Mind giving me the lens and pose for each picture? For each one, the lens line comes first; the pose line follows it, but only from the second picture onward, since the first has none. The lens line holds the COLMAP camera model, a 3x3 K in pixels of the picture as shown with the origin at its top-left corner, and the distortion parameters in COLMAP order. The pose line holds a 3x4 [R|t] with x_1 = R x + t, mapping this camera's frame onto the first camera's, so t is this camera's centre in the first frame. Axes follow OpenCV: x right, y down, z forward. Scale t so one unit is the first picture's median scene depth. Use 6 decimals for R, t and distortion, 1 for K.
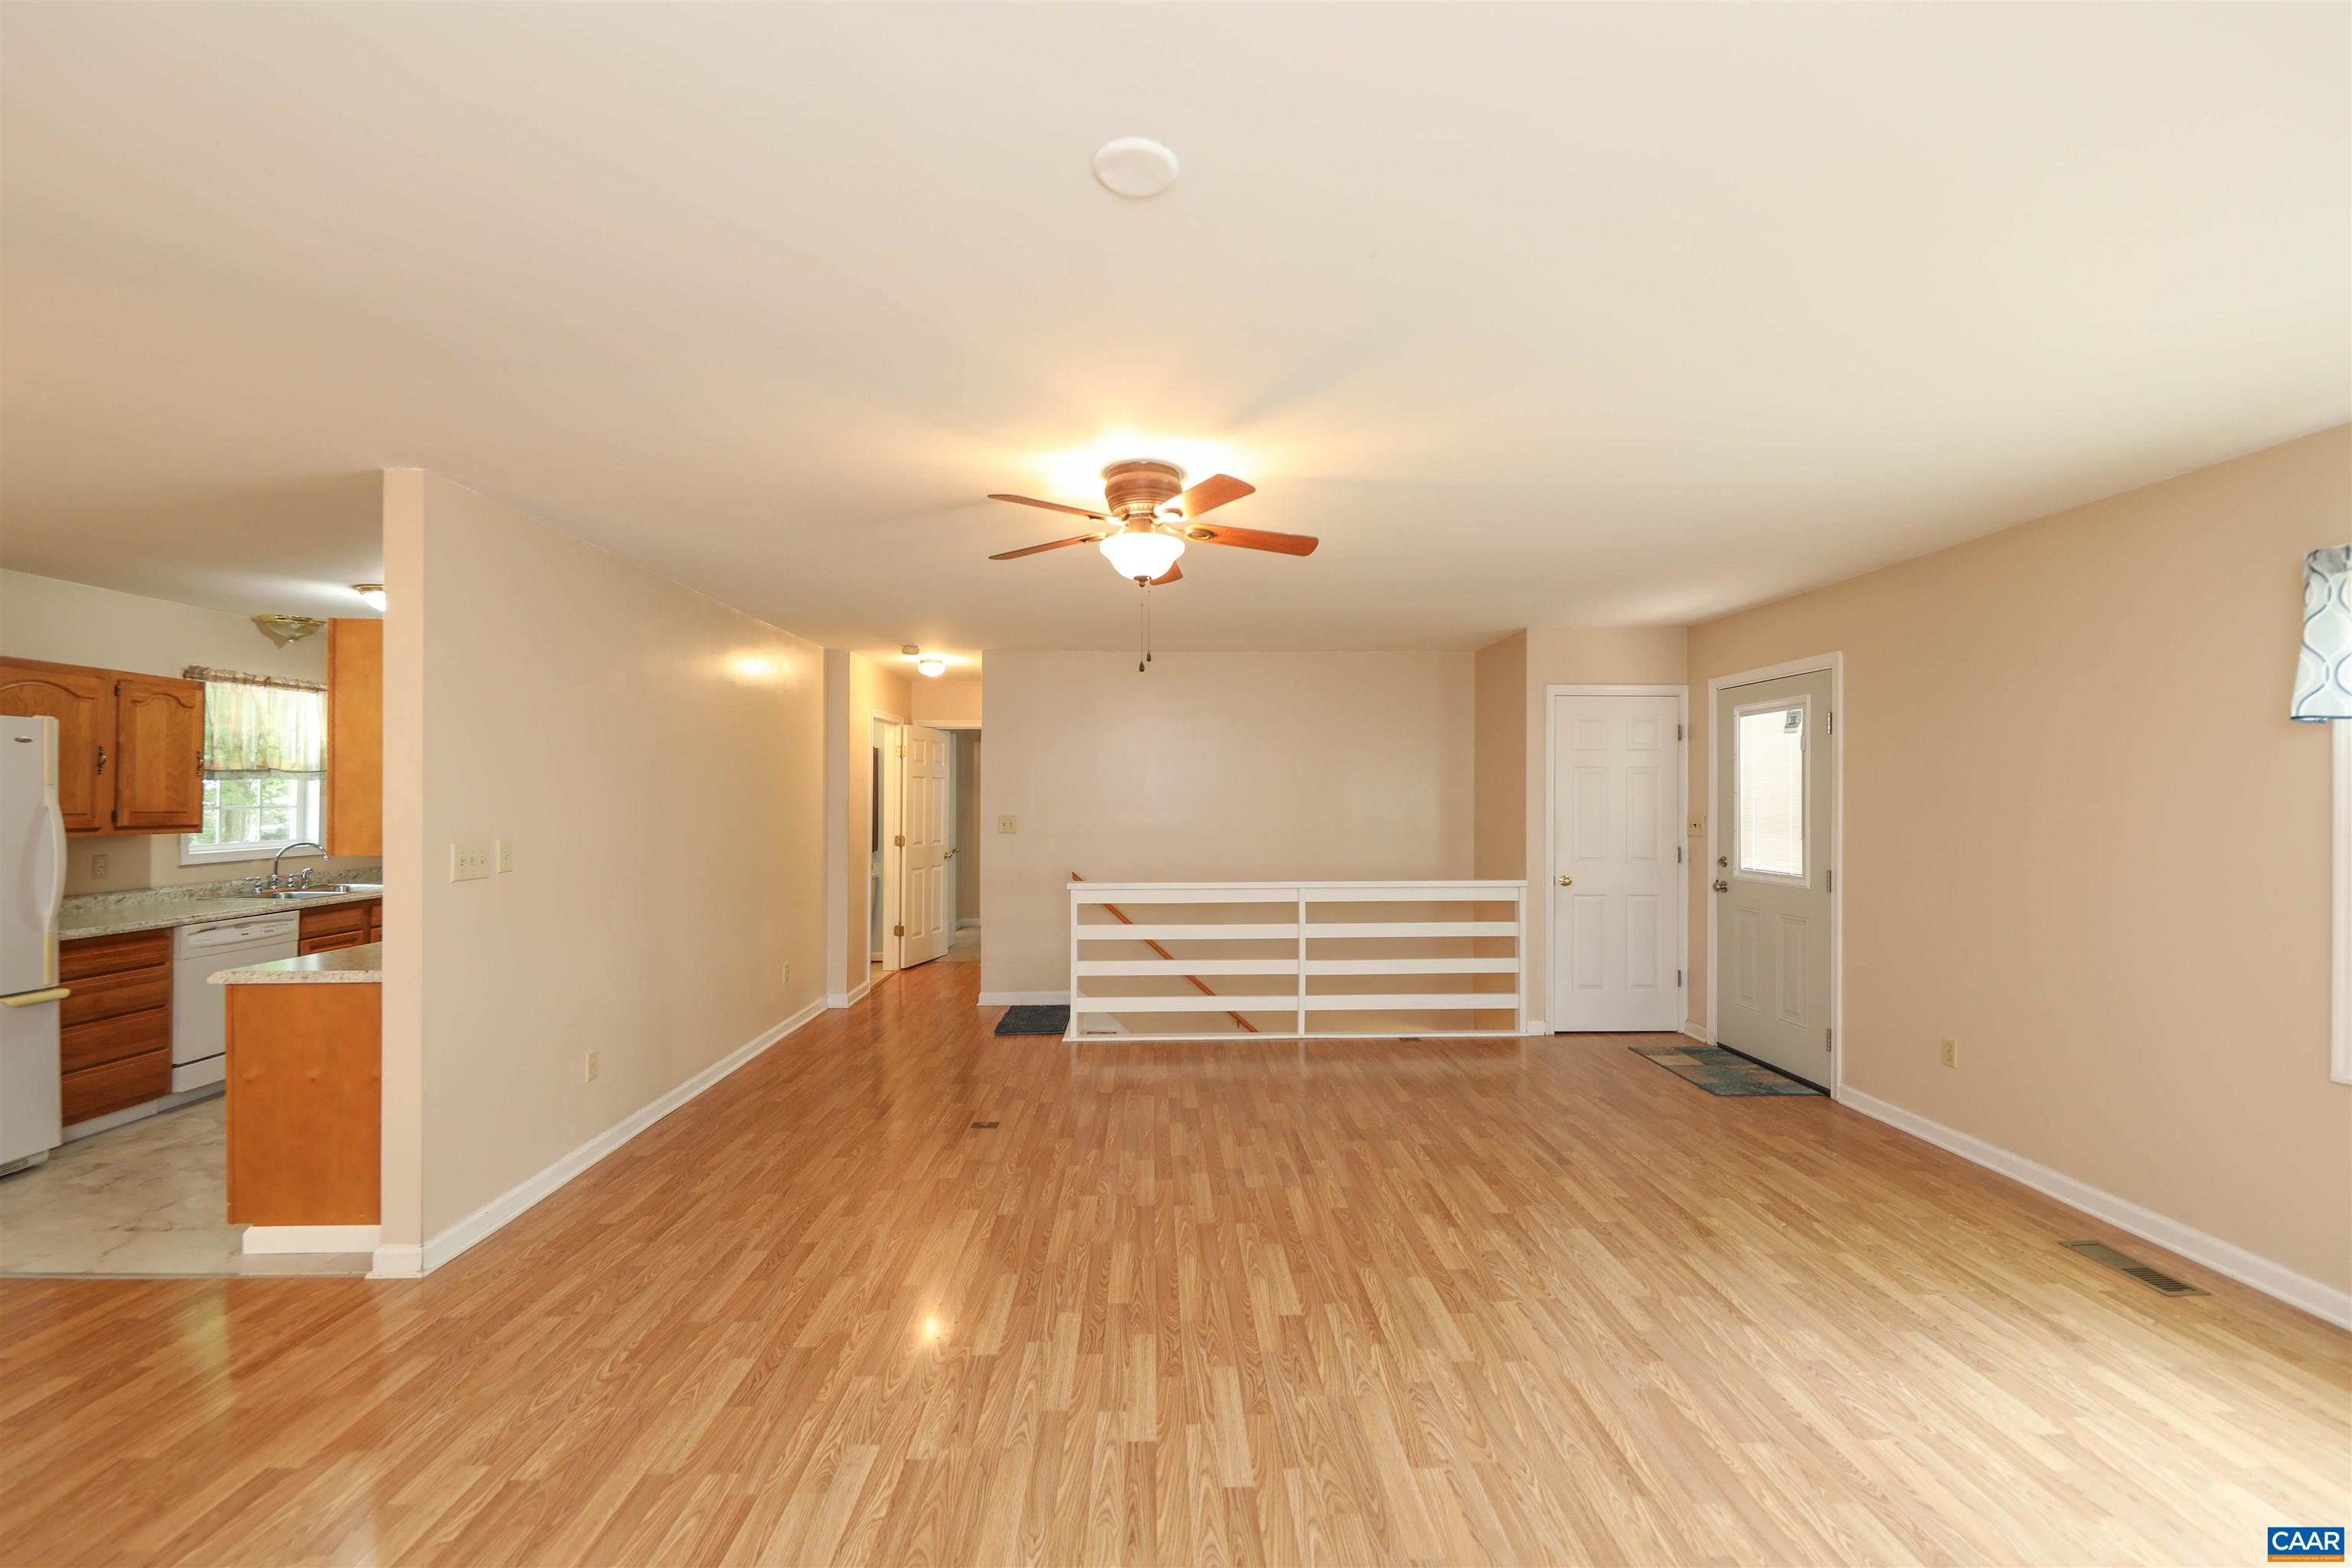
lens RADIAL K [[970.7, 0, 1178.2], [0, 970.7, 792.8], [0, 0, 1]] dist [0.012558, -0.006600]
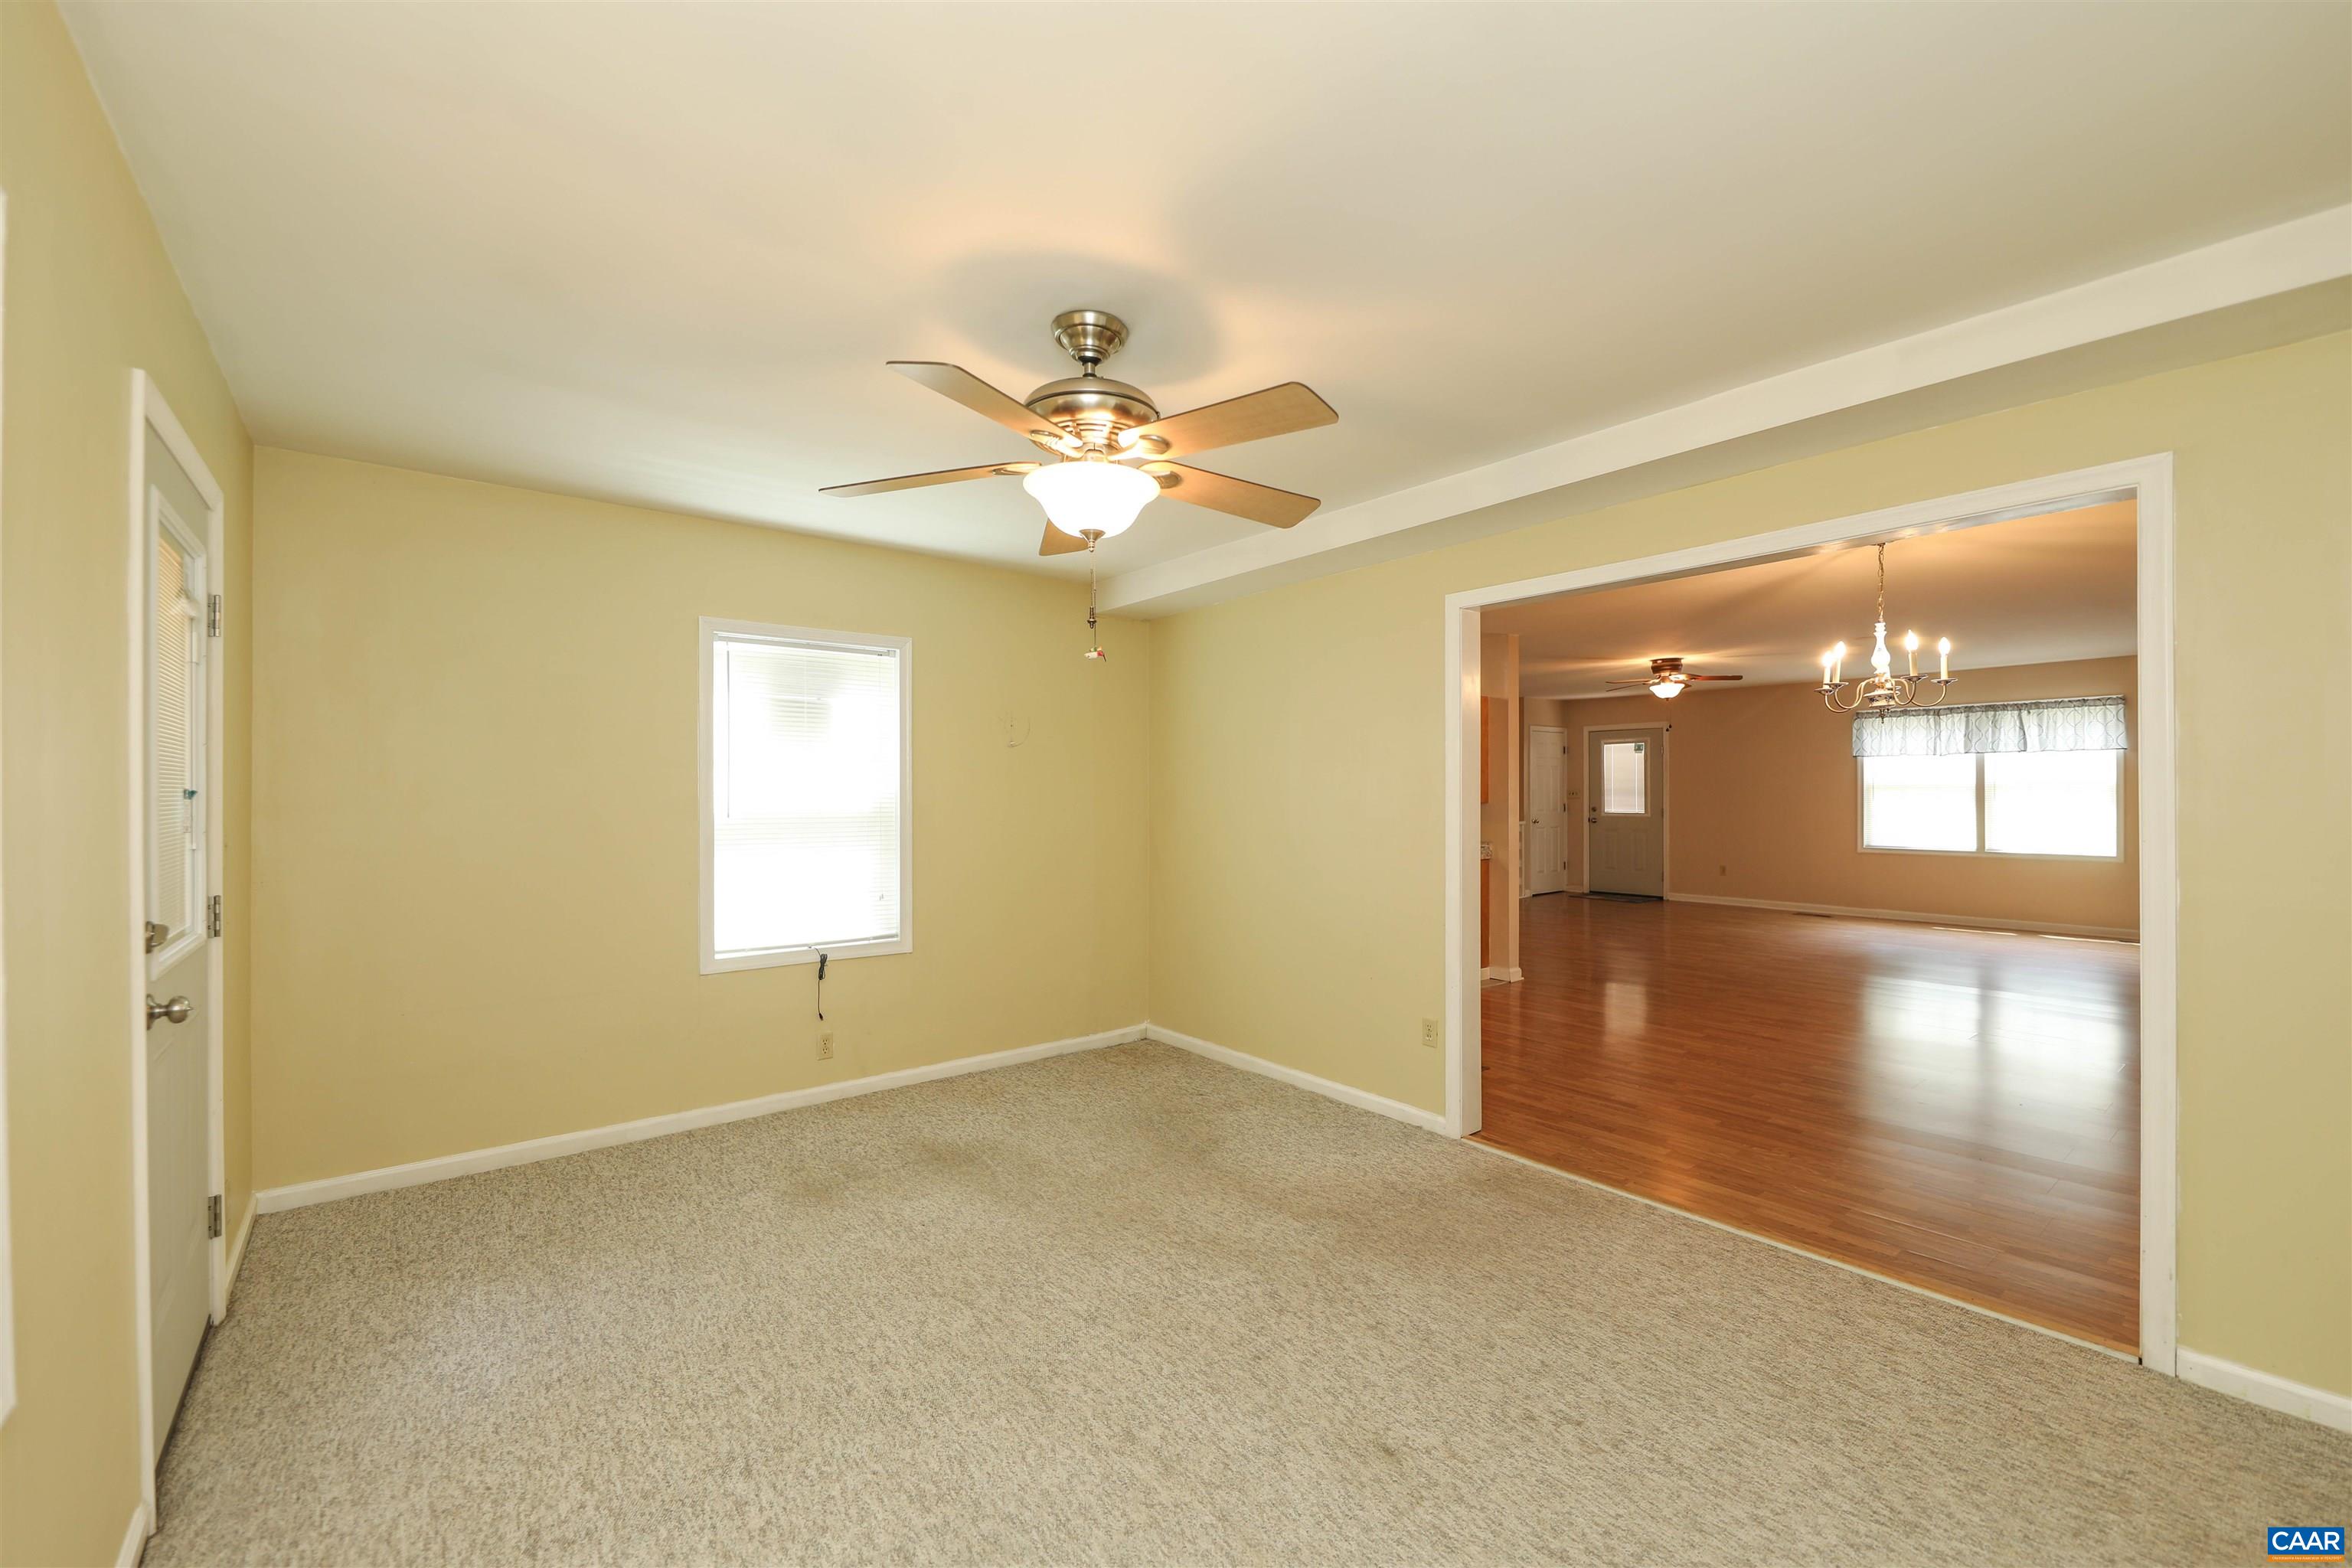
lens RADIAL K [[970.7, 0, 1196.5], [0, 970.7, 803.2], [0, 0, 1]] dist [0.012558, -0.006600]
pose [[0.788068, -0.014417, 0.615420, -1.698941], [0.002136, 0.999784, 0.020687, 0.009673], [-0.615585, -0.014988, 0.787928, -0.219074]]
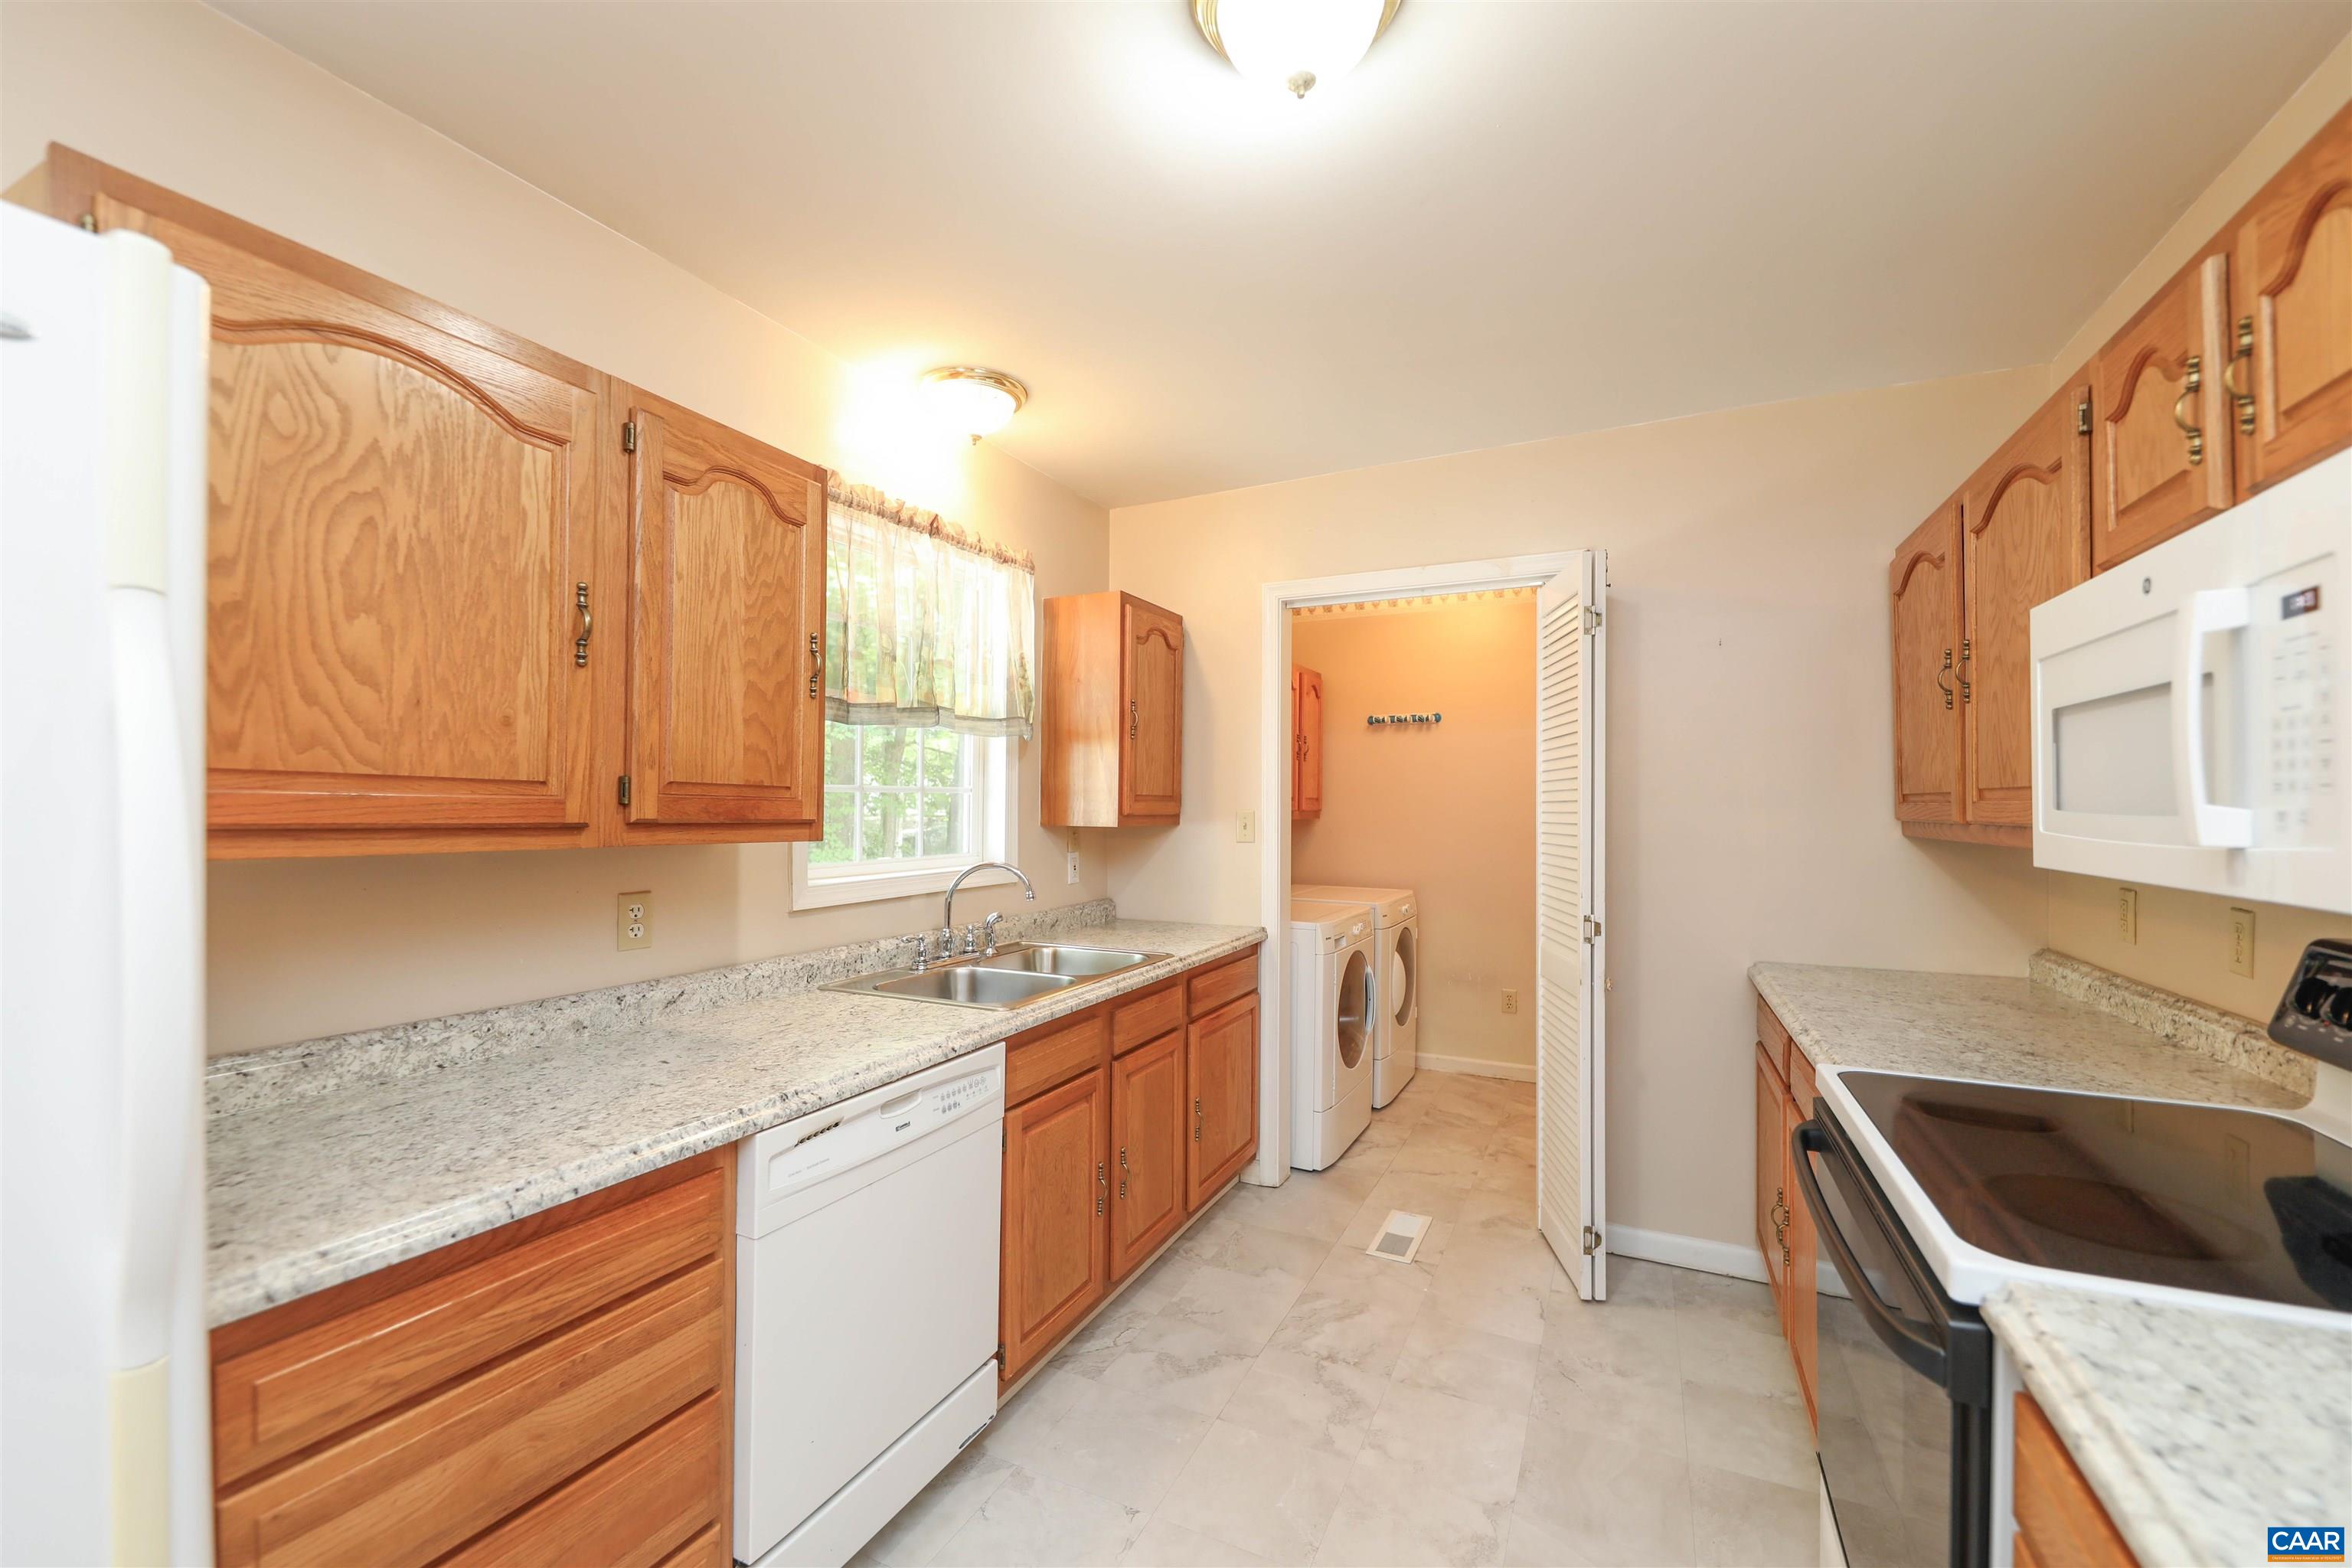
lens RADIAL K [[970.7, 0, 1190.2], [0, 970.7, 806.1], [0, 0, 1]] dist [0.012558, -0.006600]
pose [[0.895025, -0.002062, -0.446012, -0.676341], [0.003291, 0.999993, 0.001982, 0.026198], [0.446004, -0.003242, 0.895025, 0.700444]]
